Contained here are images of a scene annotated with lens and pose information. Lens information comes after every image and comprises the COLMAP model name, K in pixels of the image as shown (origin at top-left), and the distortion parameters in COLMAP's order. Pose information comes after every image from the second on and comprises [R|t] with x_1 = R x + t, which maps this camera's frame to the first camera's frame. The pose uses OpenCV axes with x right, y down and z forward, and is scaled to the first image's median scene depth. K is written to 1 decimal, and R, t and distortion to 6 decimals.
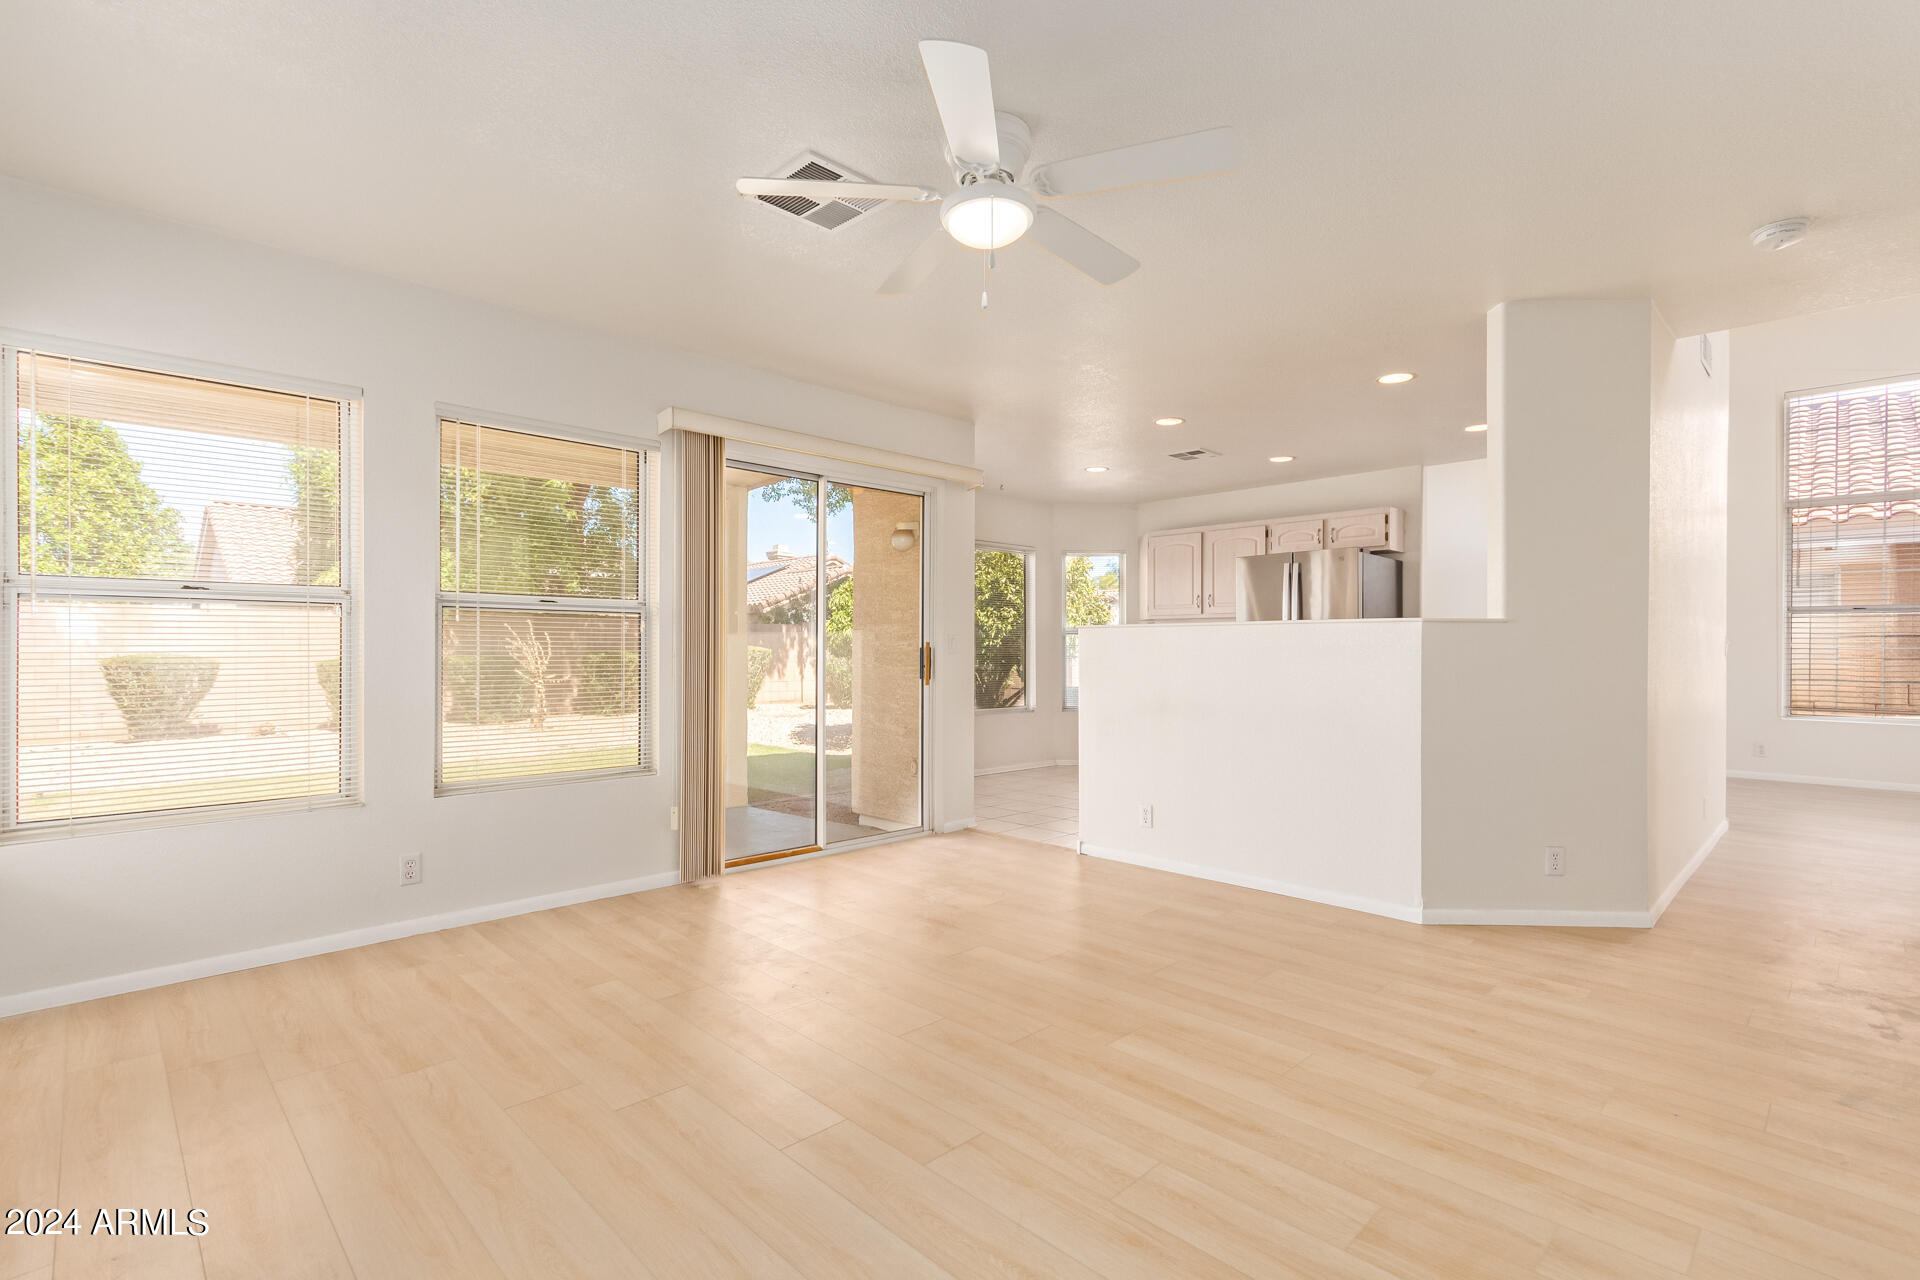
lens RADIAL K [[876.1, 0, 956.6], [0, 876.1, 651.8], [0, 0, 1]] dist [-0.000835, 0.005207]
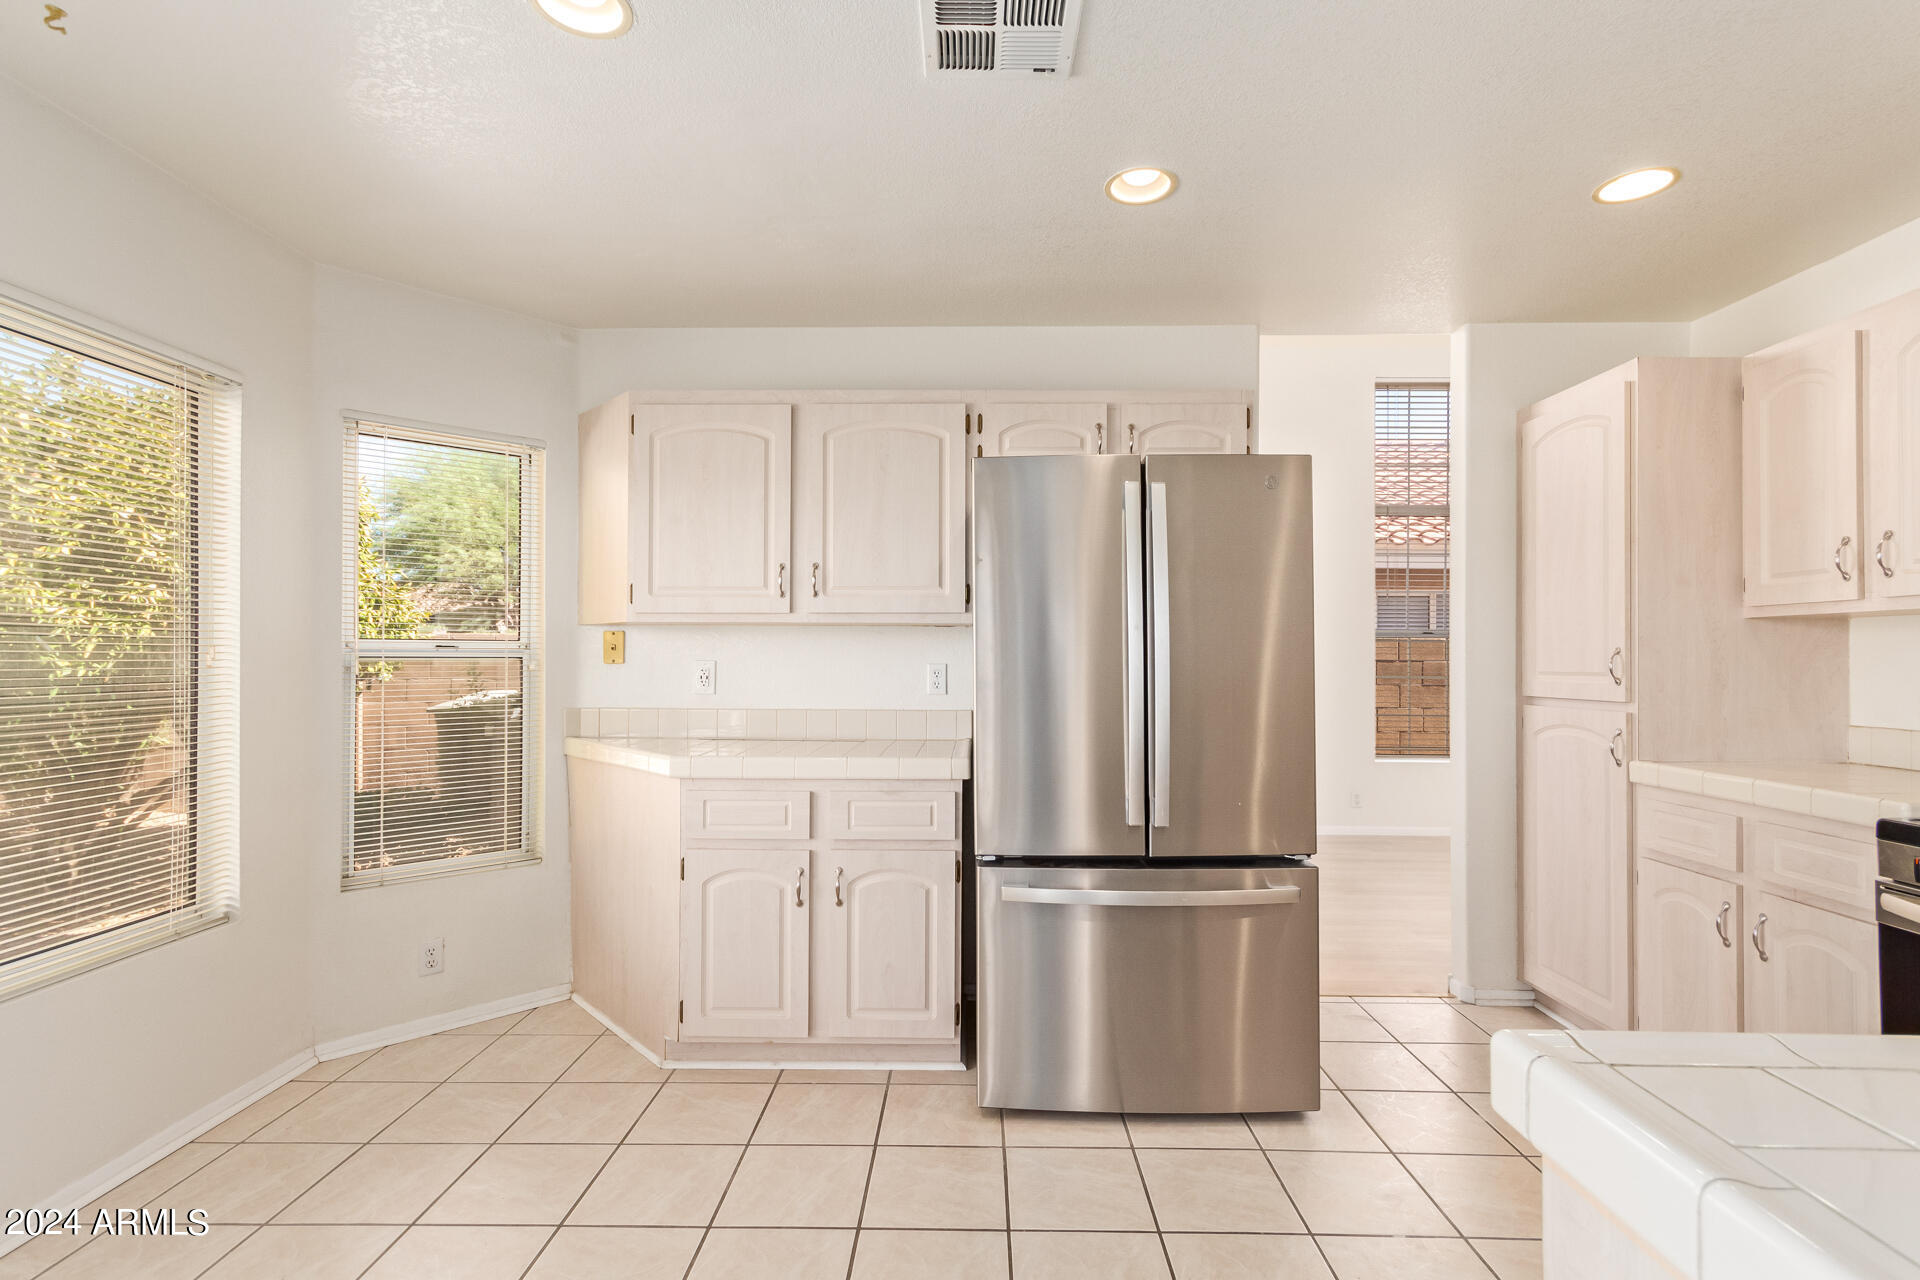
lens RADIAL K [[897.9, 0, 959.0], [0, 897.9, 647.2], [0, 0, 1]] dist [-0.019806, 0.014631]
pose [[0.706685, 0.010638, 0.707448, 0.075309], [-0.000570, 0.999895, -0.014466, -0.032606], [-0.707528, 0.009820, 0.706617, 0.971044]]
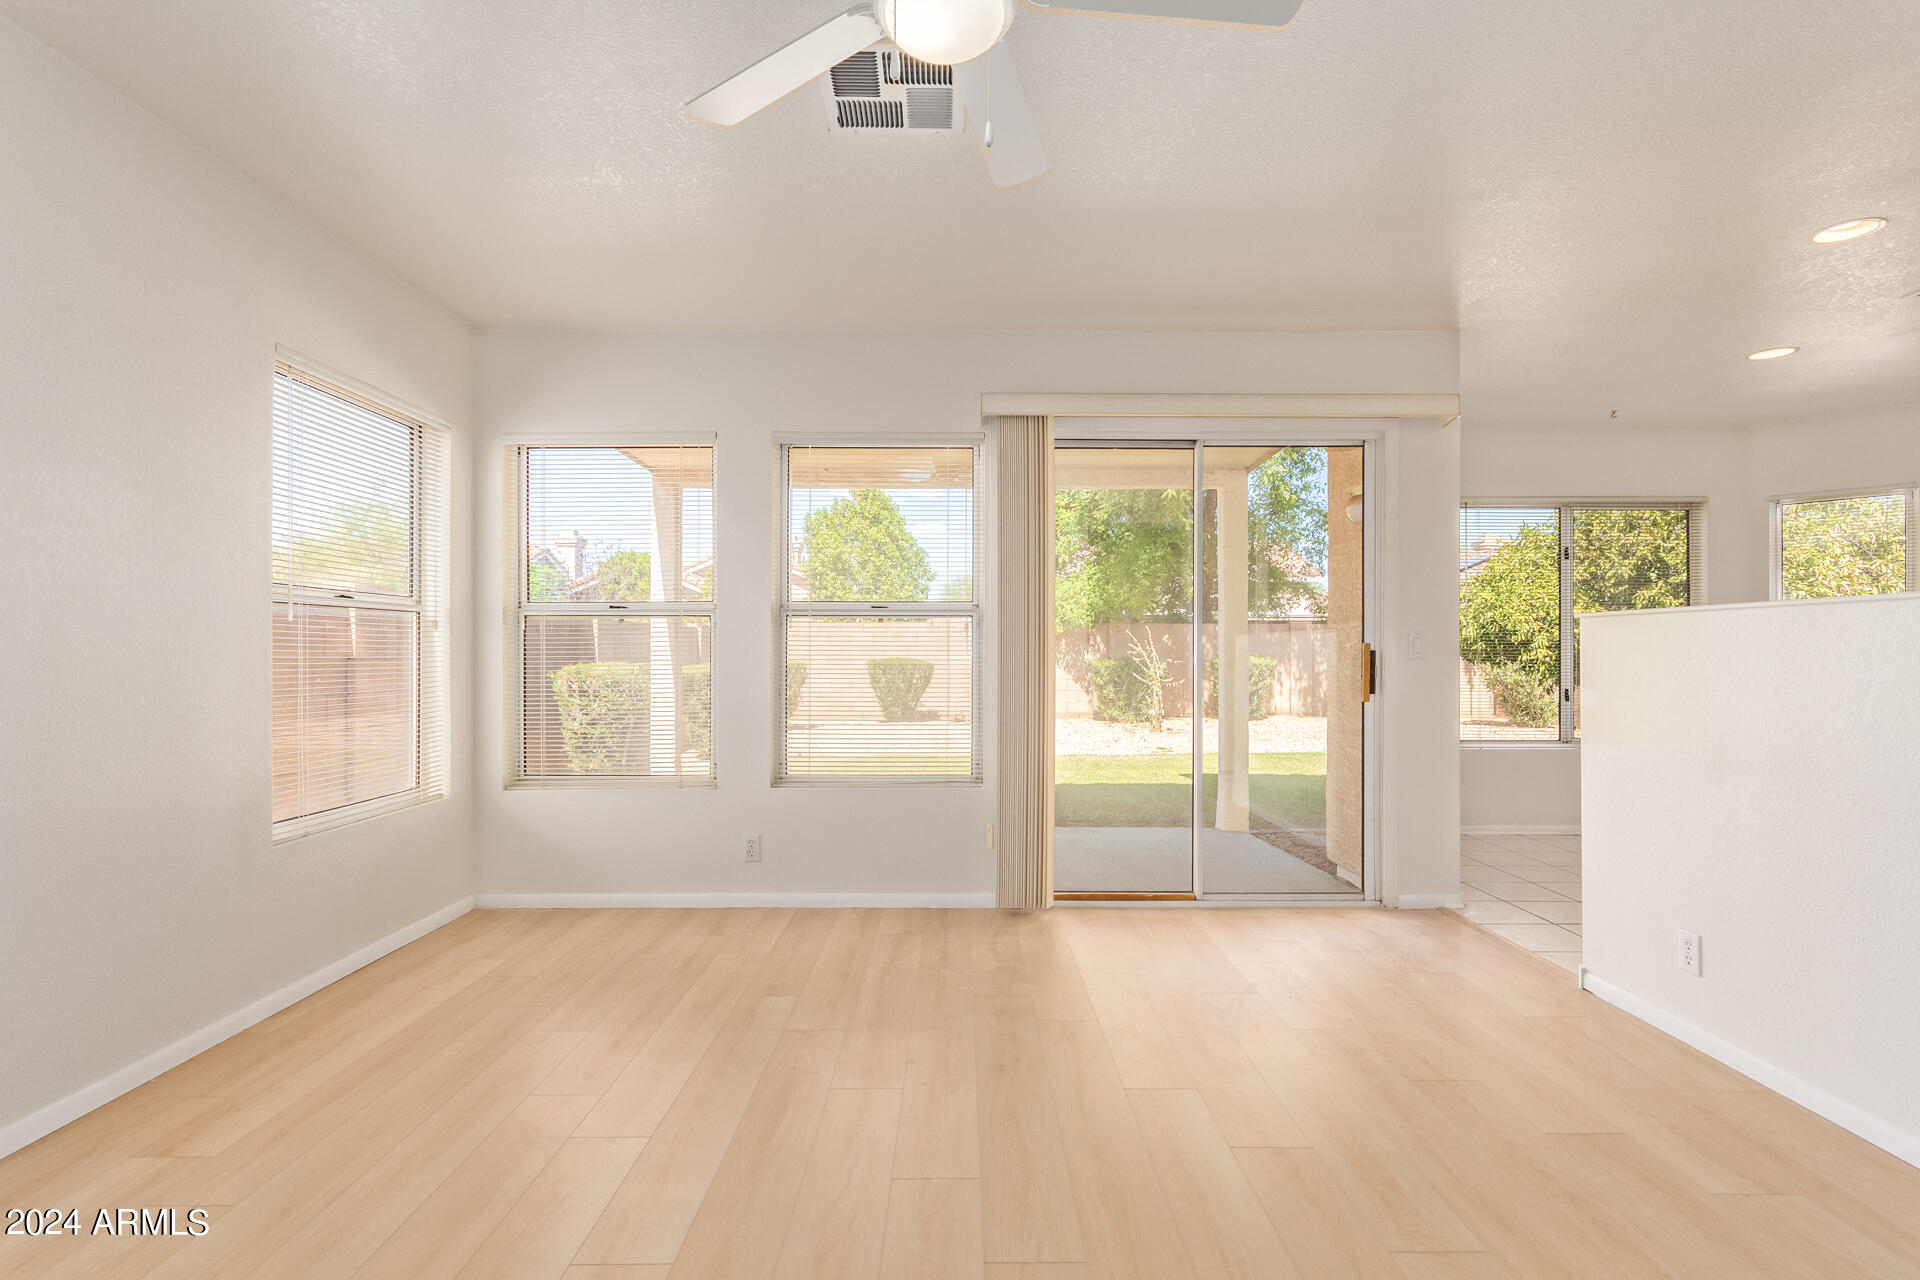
lens RADIAL K [[876.1, 0, 956.6], [0, 876.1, 651.8], [0, 0, 1]] dist [-0.000835, 0.005207]
pose [[0.723981, -0.002742, -0.689814, 0.212204], [-0.000976, 0.999987, -0.004999, 0.000021], [0.689819, 0.004292, 0.723969, 0.221330]]
